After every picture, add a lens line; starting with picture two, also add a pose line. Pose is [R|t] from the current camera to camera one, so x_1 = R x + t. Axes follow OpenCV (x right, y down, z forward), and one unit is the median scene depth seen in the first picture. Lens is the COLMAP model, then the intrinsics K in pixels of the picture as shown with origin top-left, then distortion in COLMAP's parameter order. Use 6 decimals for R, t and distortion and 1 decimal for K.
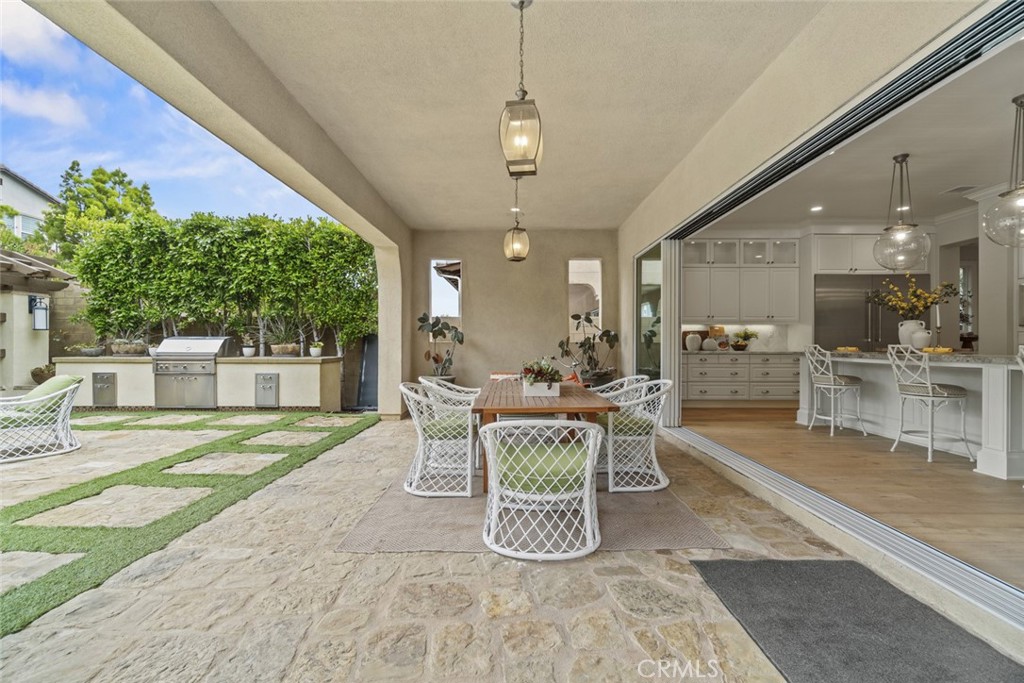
lens RADIAL K [[441.8, 0, 501.5], [0, 441.8, 344.0], [0, 0, 1]] dist [-0.004487, 0.000151]
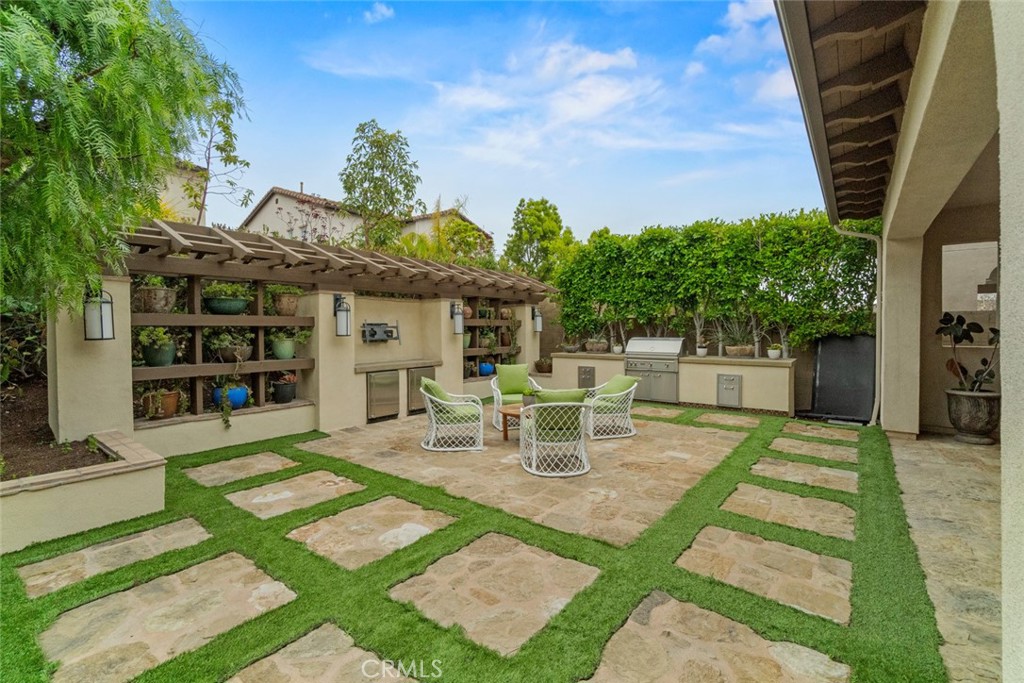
lens RADIAL K [[441.8, 0, 505.7], [0, 441.8, 339.8], [0, 0, 1]] dist [-0.004487, 0.000151]
pose [[0.795806, 0.010879, -0.605454, -0.304458], [0.004087, 0.999719, 0.023335, -0.038713], [0.605538, -0.021045, 0.795538, -0.132466]]
